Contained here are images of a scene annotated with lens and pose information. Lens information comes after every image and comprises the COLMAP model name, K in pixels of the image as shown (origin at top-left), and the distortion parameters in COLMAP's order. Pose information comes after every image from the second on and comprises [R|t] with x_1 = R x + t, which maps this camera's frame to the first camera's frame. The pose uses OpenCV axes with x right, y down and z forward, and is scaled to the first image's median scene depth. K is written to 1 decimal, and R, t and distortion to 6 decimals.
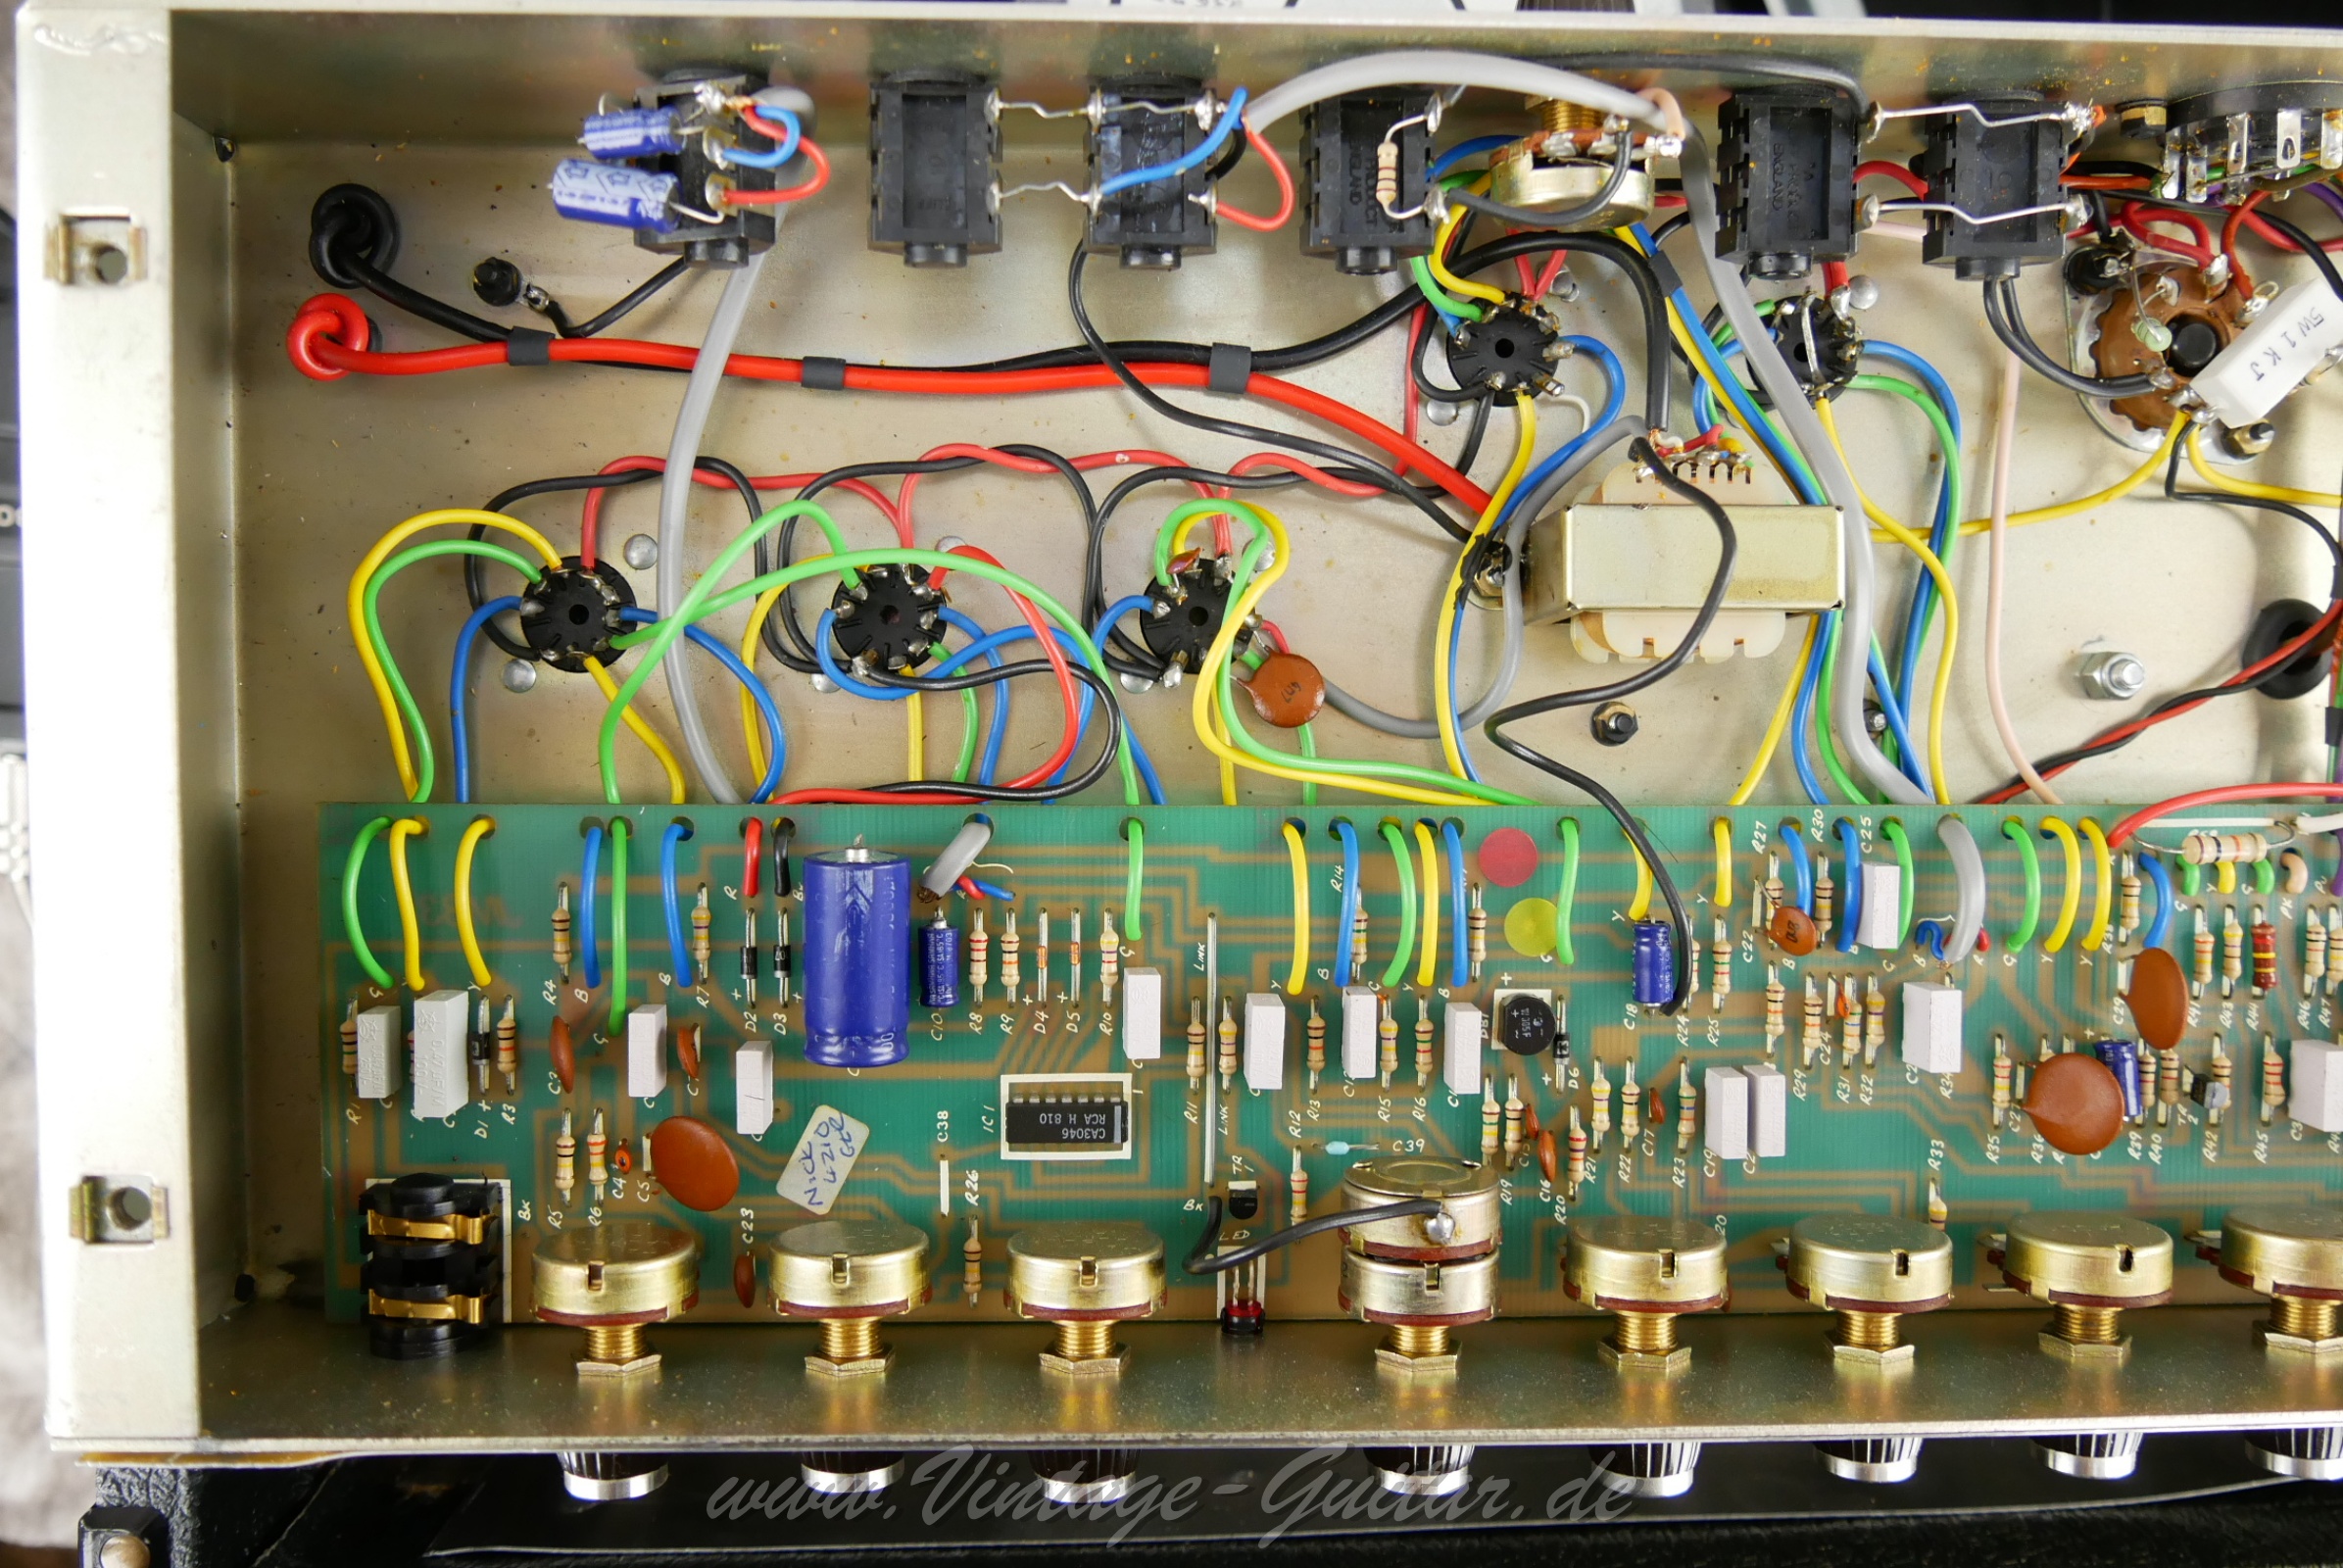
lens RADIAL K [[2114.1, 0, 1171.5], [0, 2114.1, 784.0], [0, 0, 1]] dist [-0.079360, 0.011078]
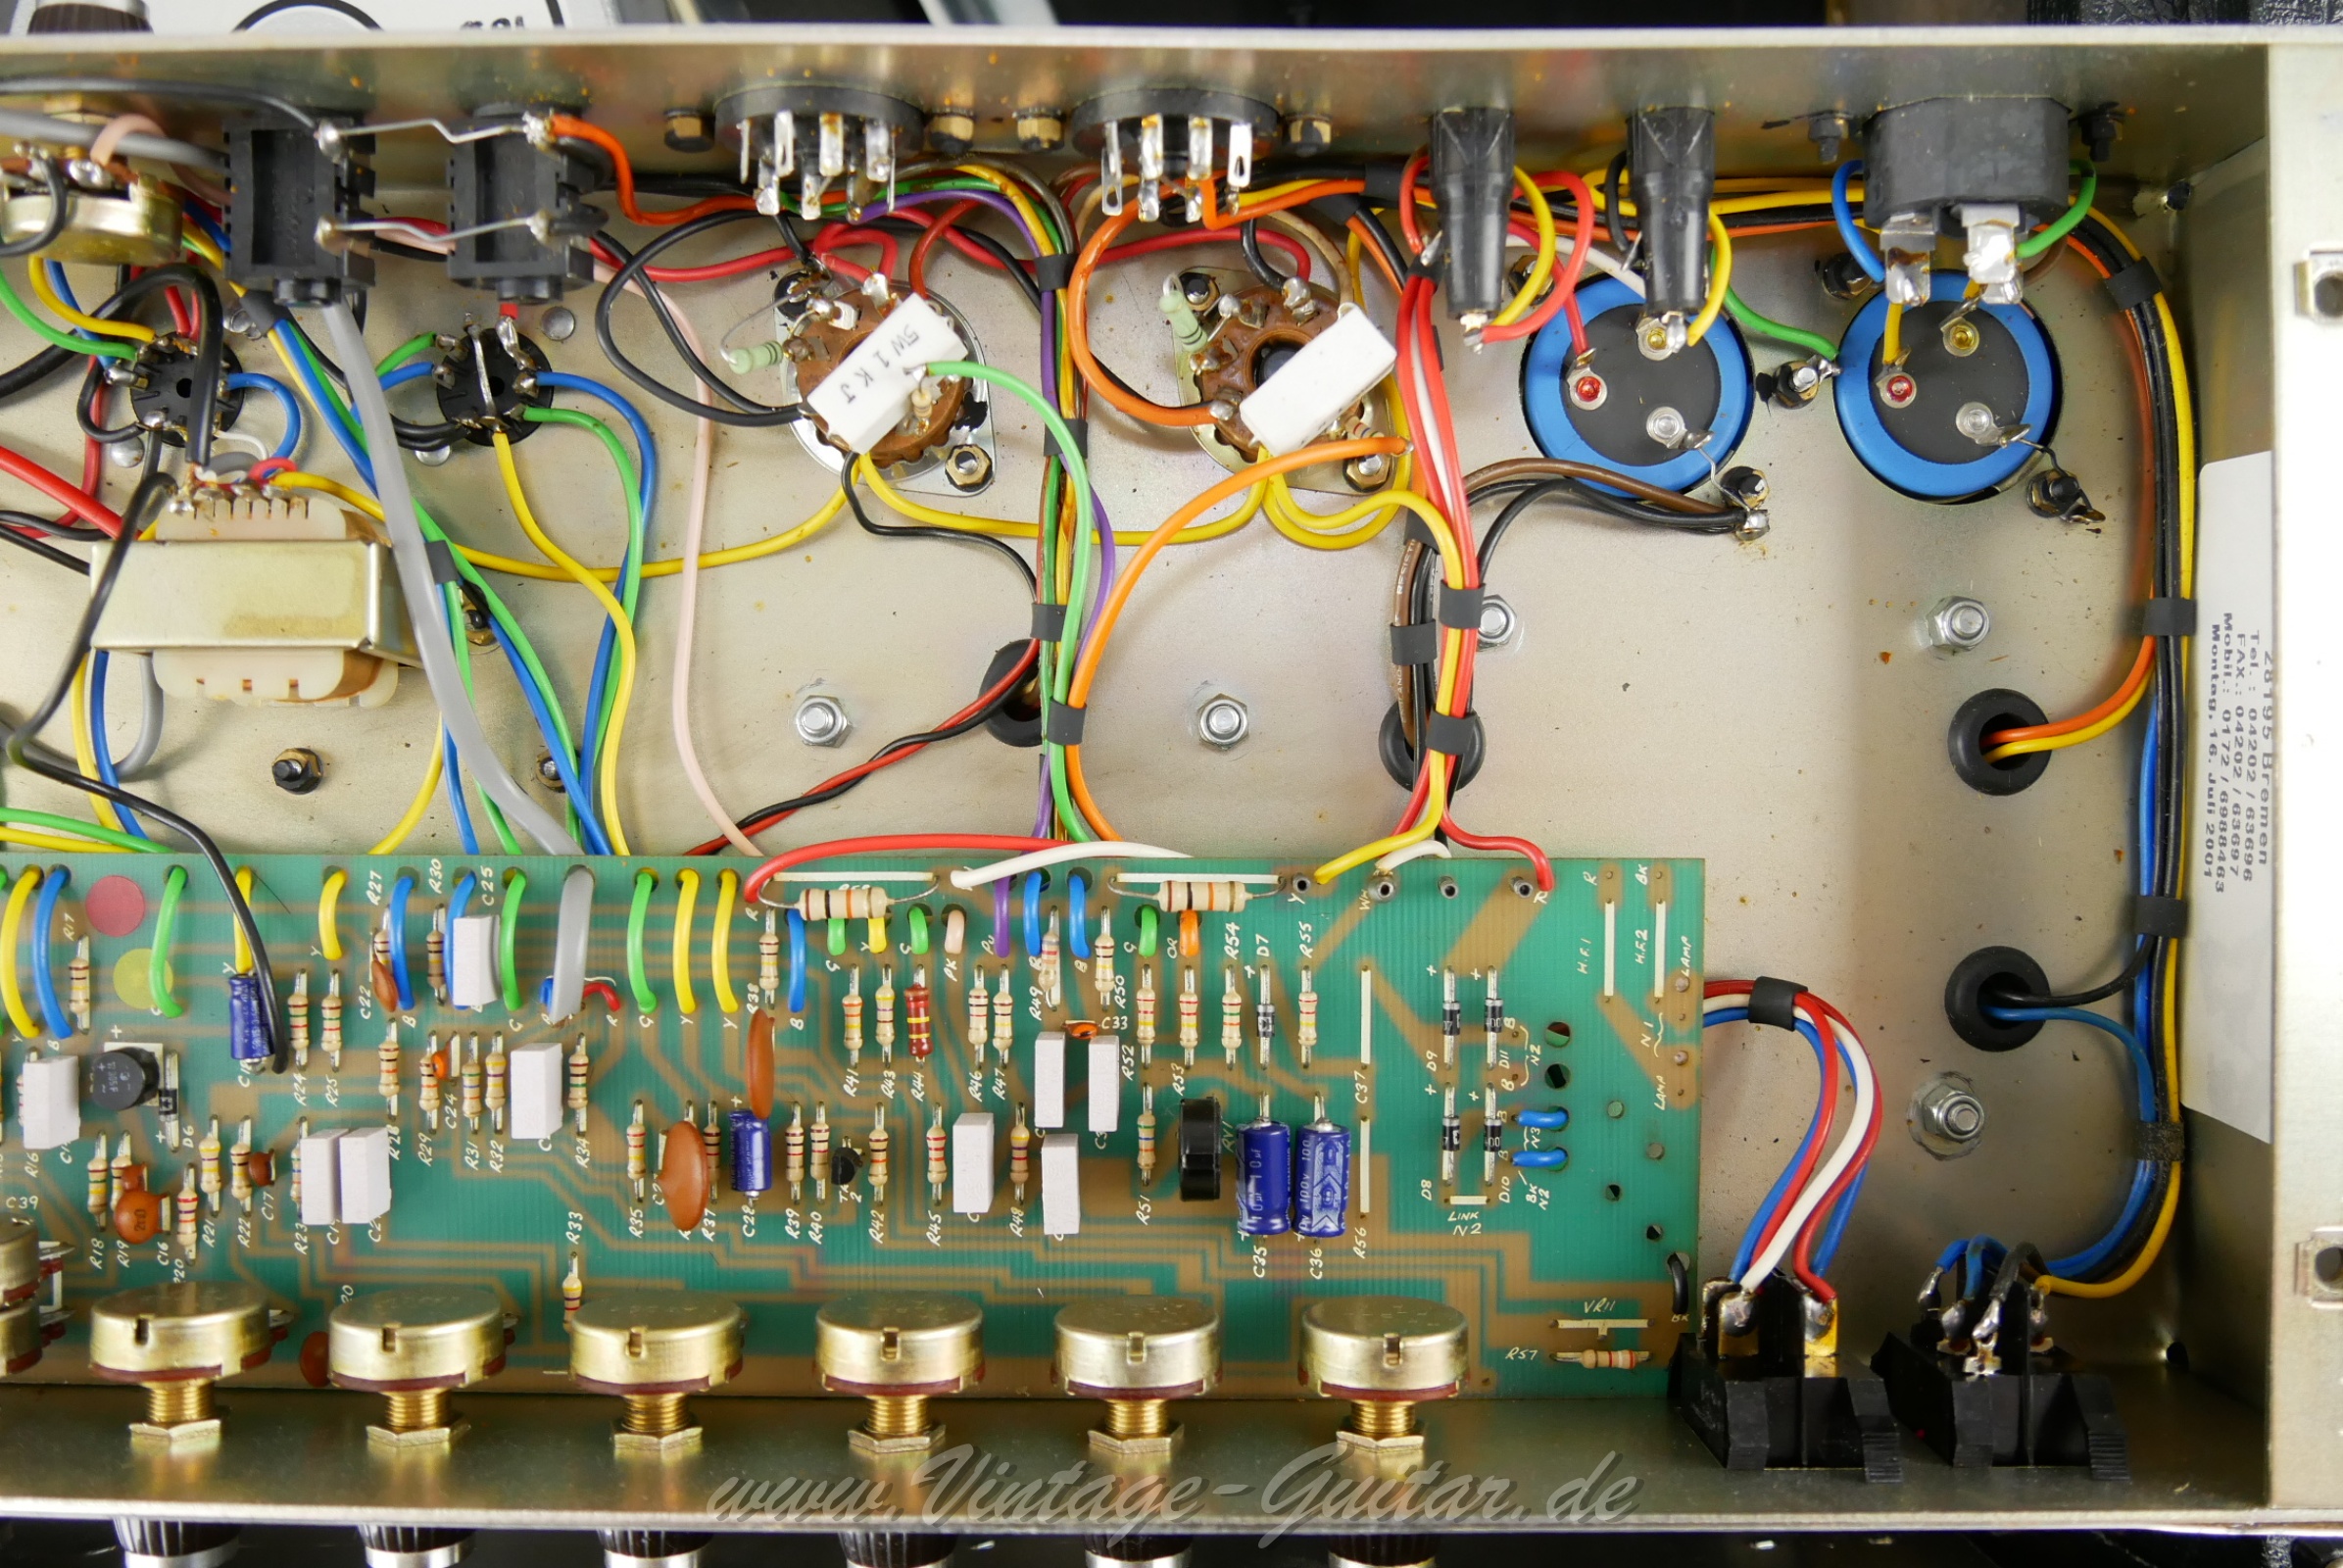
lens RADIAL K [[2139.8, 0, 1171.3], [0, 2139.8, 758.7], [0, 0, 1]] dist [-0.066606, -0.001378]
pose [[0.999719, 0.003725, -0.023410, 0.658325], [-0.004707, 0.999105, -0.042043, 0.005307], [0.023233, 0.042141, 0.998842, 0.041294]]
